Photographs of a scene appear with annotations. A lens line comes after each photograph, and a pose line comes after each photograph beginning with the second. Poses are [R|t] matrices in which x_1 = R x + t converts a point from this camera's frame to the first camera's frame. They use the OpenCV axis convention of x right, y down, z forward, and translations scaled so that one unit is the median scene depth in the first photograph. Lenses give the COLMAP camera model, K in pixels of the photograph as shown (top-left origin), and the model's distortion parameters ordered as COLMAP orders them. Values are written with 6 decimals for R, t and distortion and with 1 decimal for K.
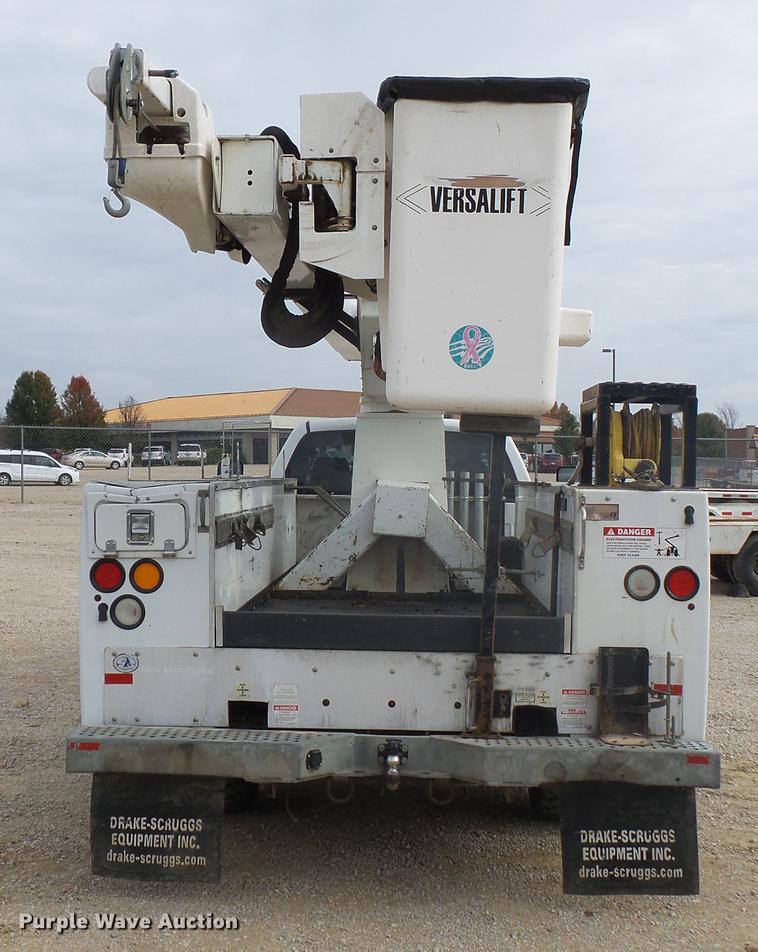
lens RADIAL K [[1241.9, 0, 377.6], [0, 1241.9, 462.2], [0, 0, 1]] dist [-0.136822, 0.649433]
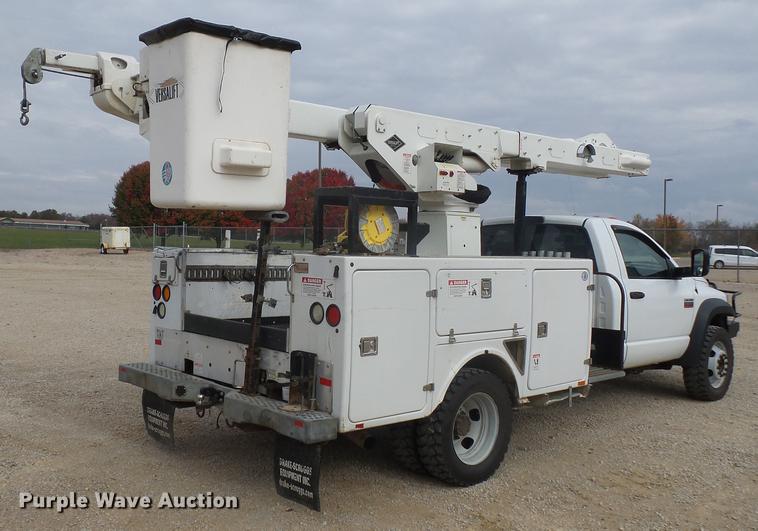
lens RADIAL K [[778.4, 0, 379.0], [0, 778.4, 265.5], [0, 0, 1]] dist [-0.021367, -0.001369]
pose [[0.703571, 0.025331, -0.710174, 0.981881], [-0.014770, 0.999670, 0.021025, 0.014234], [0.710472, -0.004304, 0.703713, 0.350169]]
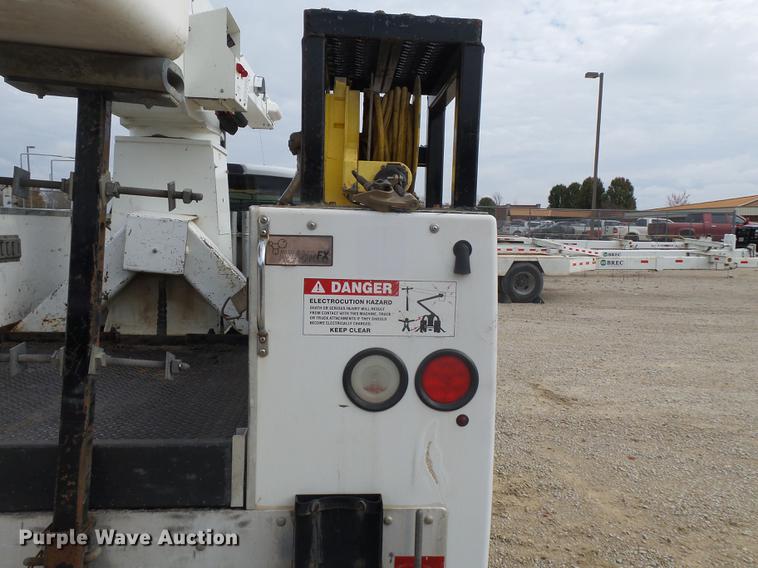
lens RADIAL K [[617.0, 0, 383.7], [0, 617.0, 291.7], [0, 0, 1]] dist [0.085322, -0.093836]
pose [[0.995048, 0.001151, 0.099391, 0.190293], [-0.012370, 0.993593, 0.112337, 0.027532], [-0.098625, -0.113010, 0.988687, 0.729801]]
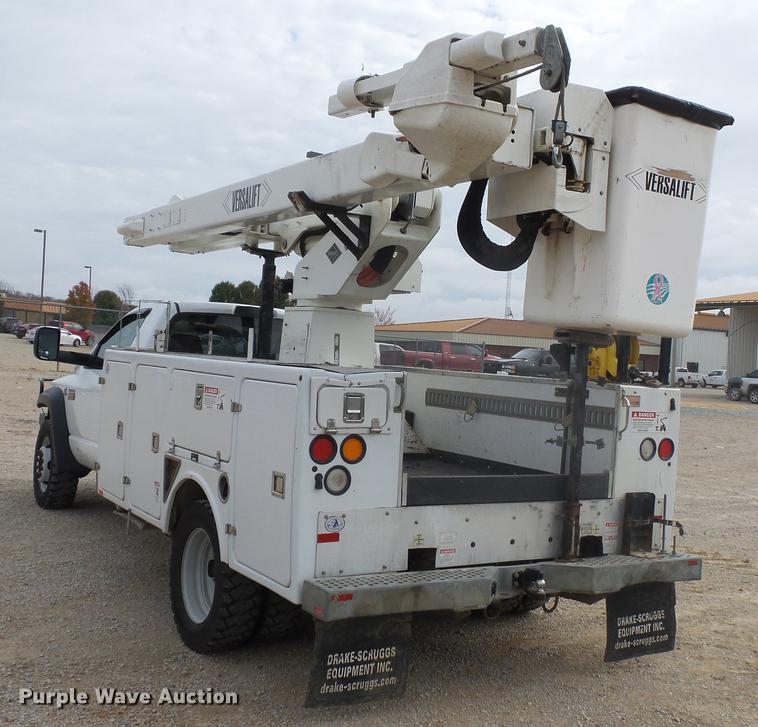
lens RADIAL K [[966.0, 0, 459.4], [0, 966.0, 374.1], [0, 0, 1]] dist [-0.169525, 0.949847]
pose [[0.800577, 0.031429, 0.598405, -0.663931], [-0.057938, 0.998005, 0.025095, -0.008100], [-0.596422, -0.054761, 0.800801, 0.212632]]
